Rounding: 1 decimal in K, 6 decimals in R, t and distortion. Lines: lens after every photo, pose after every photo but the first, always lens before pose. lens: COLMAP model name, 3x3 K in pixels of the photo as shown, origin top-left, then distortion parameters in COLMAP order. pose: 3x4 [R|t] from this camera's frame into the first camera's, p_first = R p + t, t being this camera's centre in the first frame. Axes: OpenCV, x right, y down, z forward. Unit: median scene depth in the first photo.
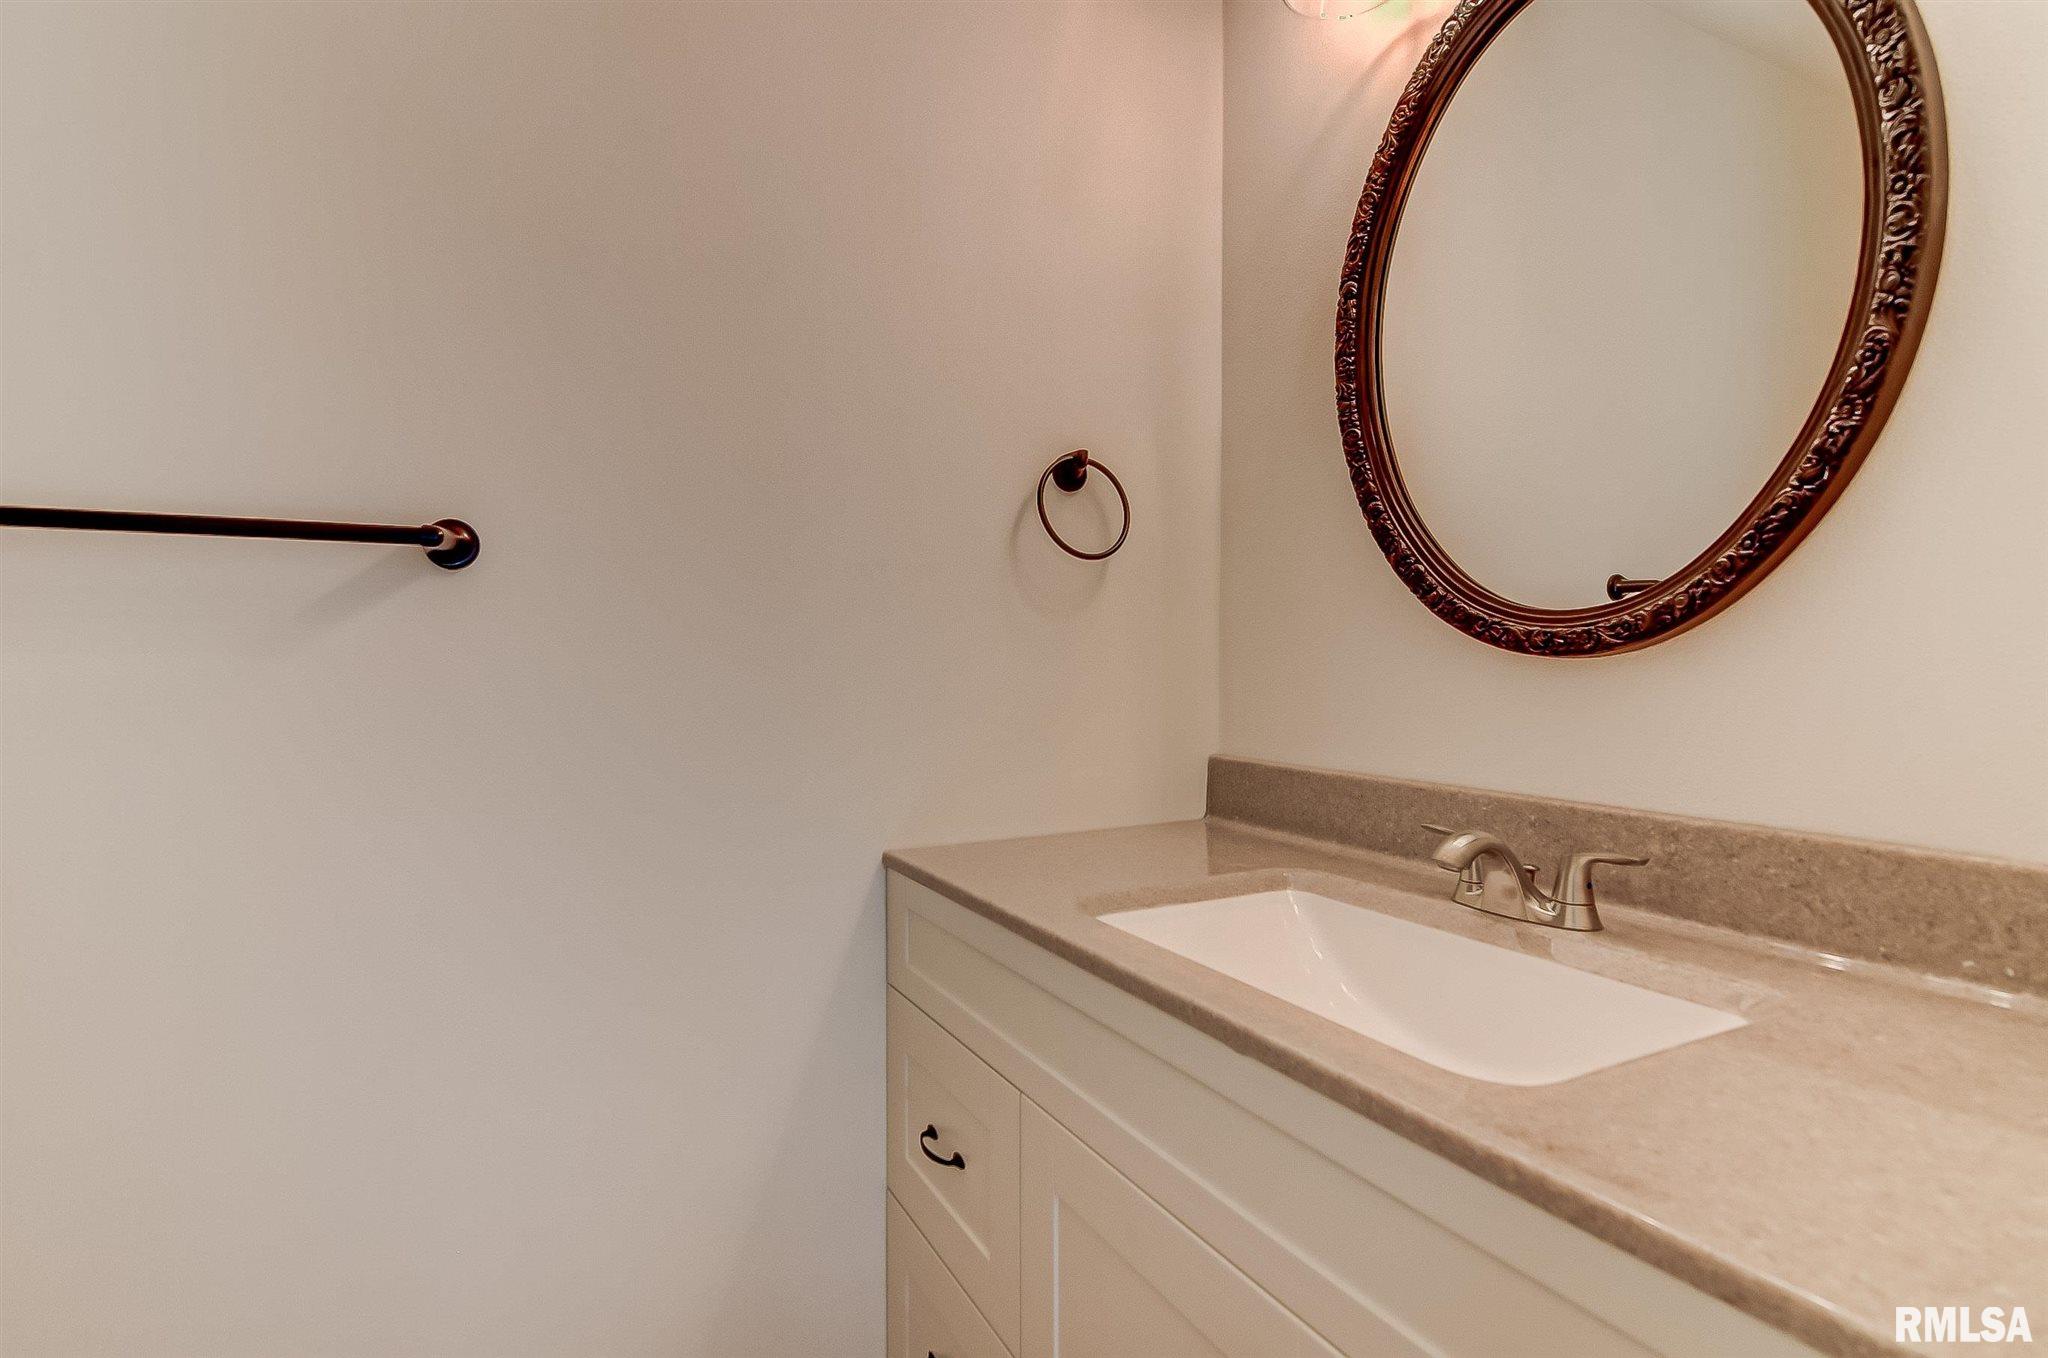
lens RADIAL K [[981.7, 0, 1015.8], [0, 981.7, 676.1], [0, 0, 1]] dist [0.016955, -0.013820]
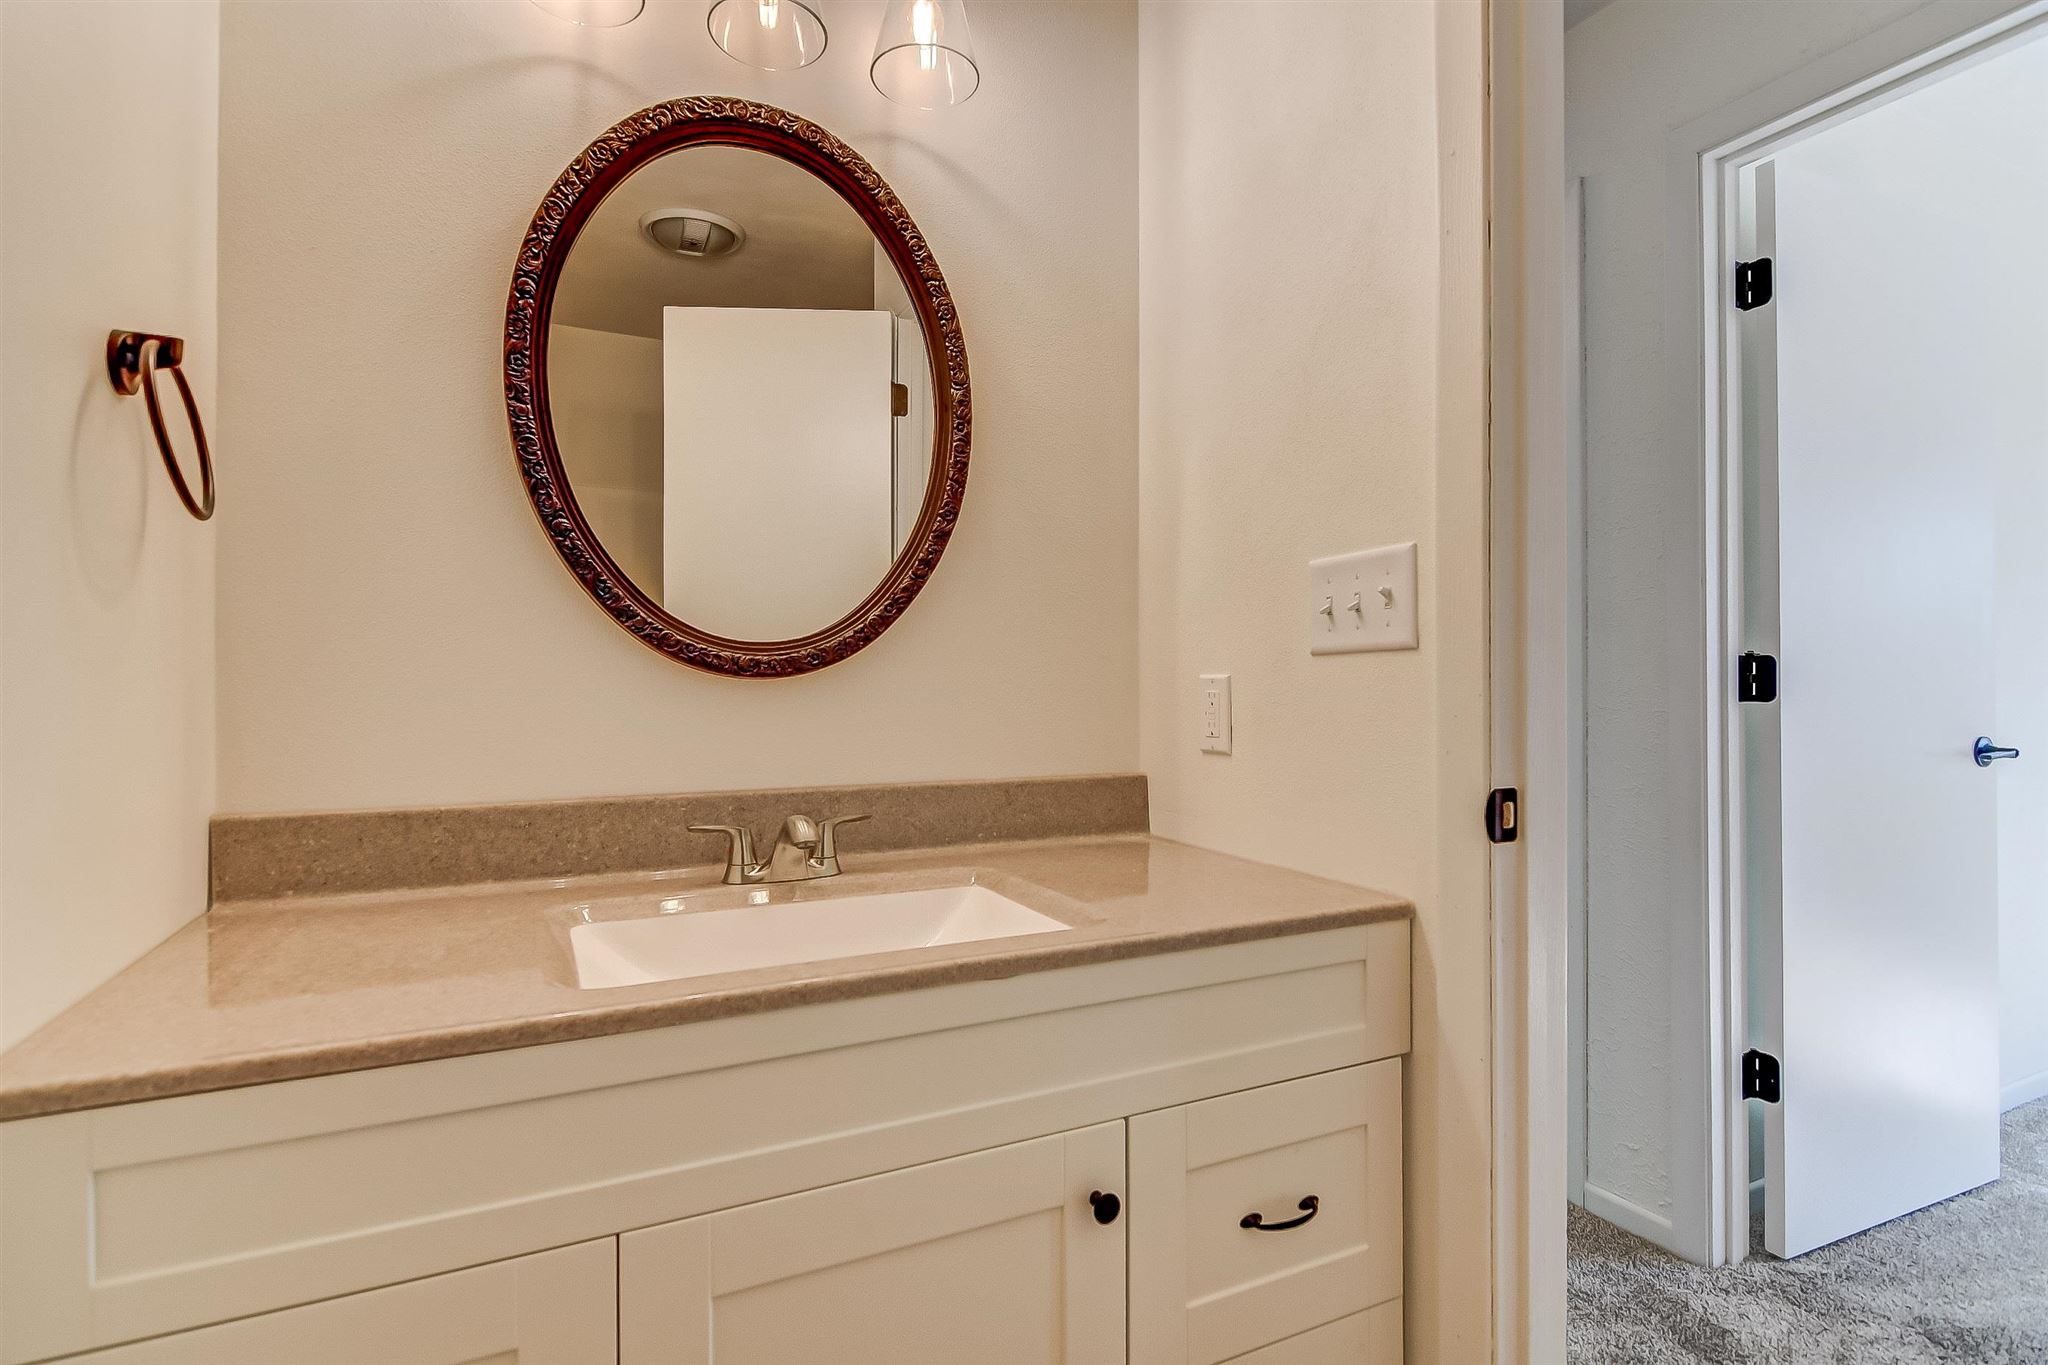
lens RADIAL K [[981.7, 0, 1015.8], [0, 981.7, 679.6], [0, 0, 1]] dist [0.016955, -0.013820]
pose [[0.038028, -0.003736, 0.999270, -0.652623], [0.012492, 0.999917, 0.003263, -0.016008], [-0.999199, 0.012359, 0.038071, 0.559011]]
